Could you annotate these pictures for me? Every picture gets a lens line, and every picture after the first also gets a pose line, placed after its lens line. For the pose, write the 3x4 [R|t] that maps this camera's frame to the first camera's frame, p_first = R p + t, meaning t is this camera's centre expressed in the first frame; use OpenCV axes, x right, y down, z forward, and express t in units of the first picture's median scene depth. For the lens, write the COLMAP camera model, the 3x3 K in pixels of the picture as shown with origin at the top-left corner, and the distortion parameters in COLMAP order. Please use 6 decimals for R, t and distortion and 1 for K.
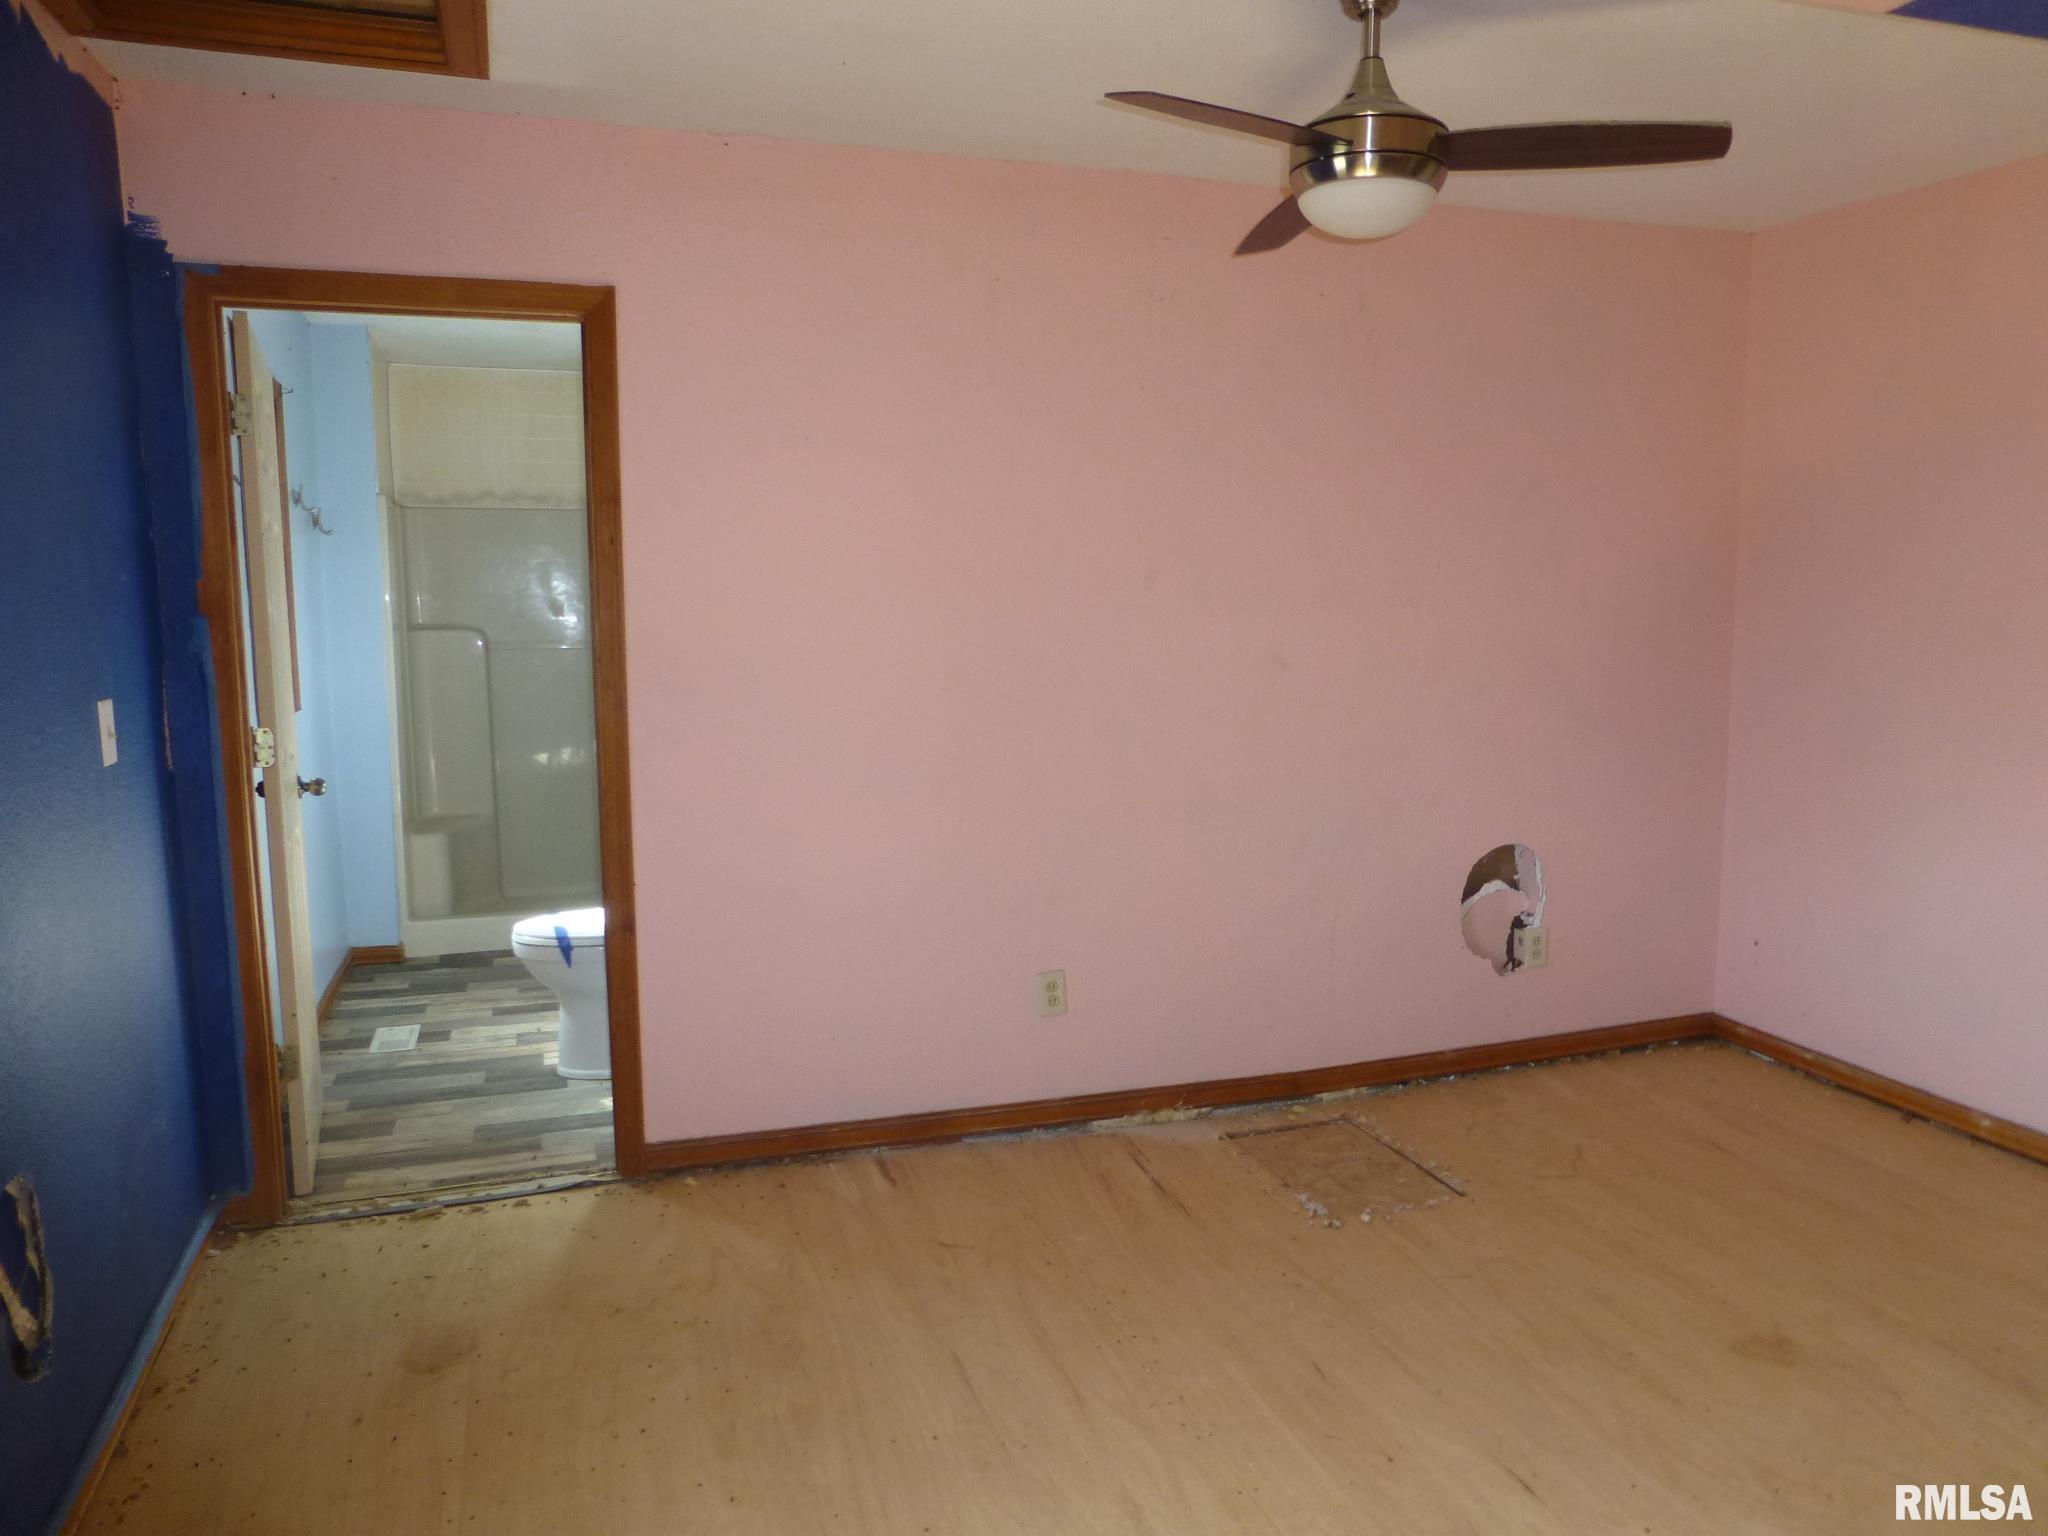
lens RADIAL K [[1466.7, 0, 1050.1], [0, 1466.7, 766.1], [0, 0, 1]] dist [-0.008042, 0.001588]
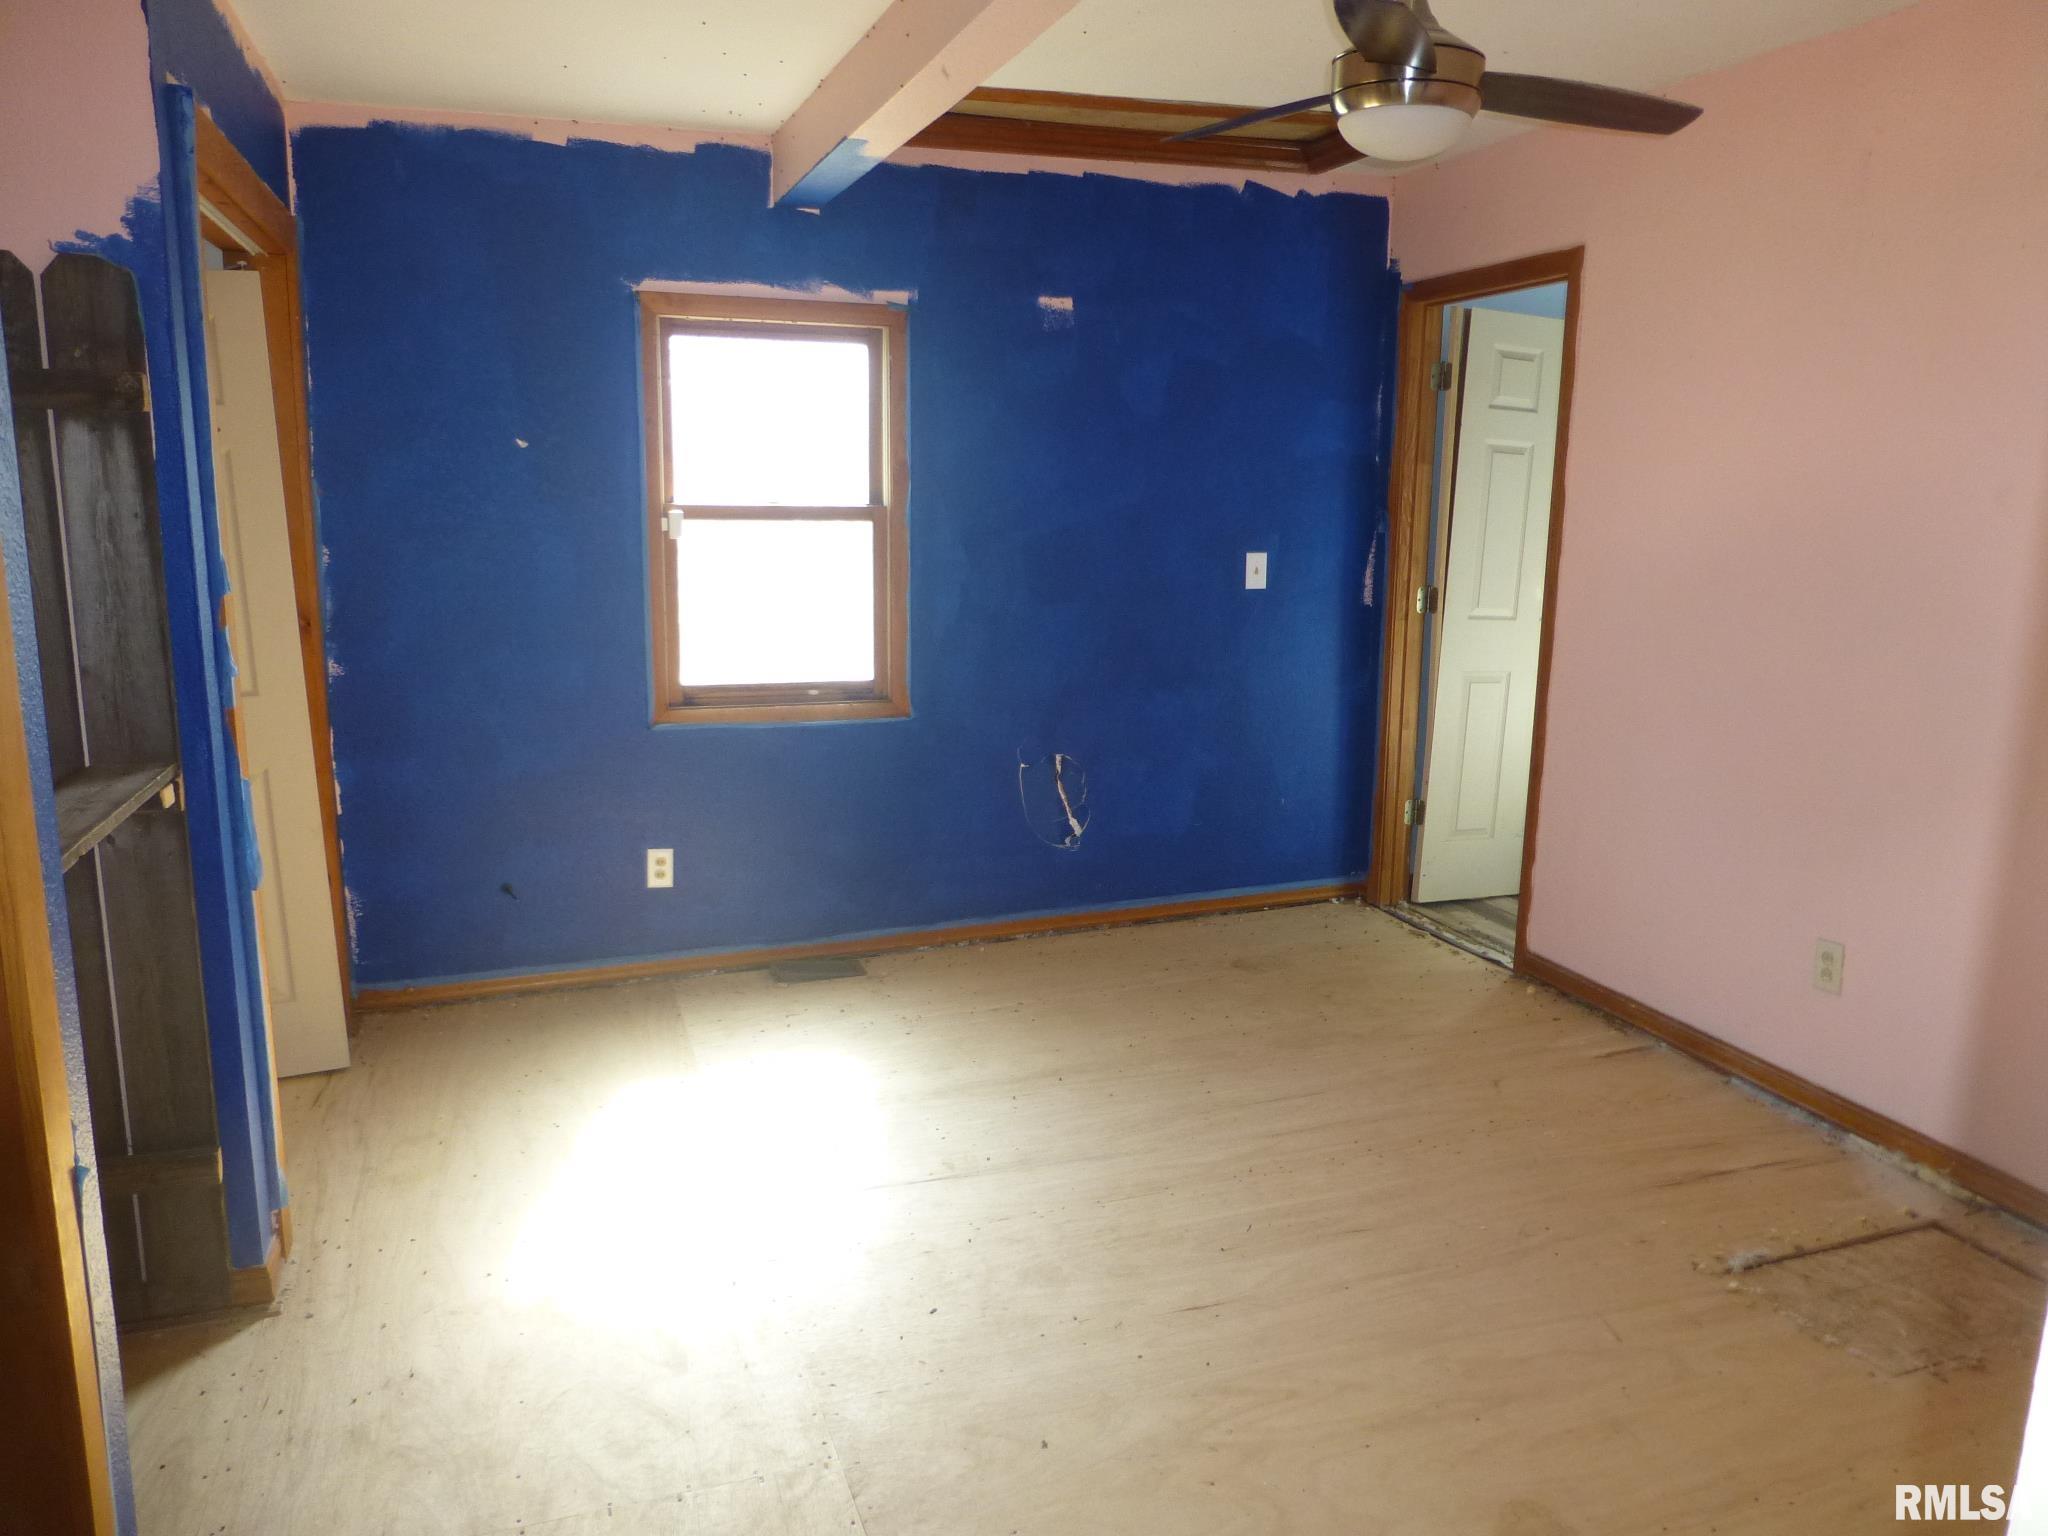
lens RADIAL K [[1466.7, 0, 1050.1], [0, 1466.7, 766.1], [0, 0, 1]] dist [-0.008042, 0.001588]
pose [[0.017601, 0.186066, -0.982380, 0.903712], [-0.128348, 0.974823, 0.182335, -0.066271], [0.991573, 0.122877, 0.041039, 0.532825]]
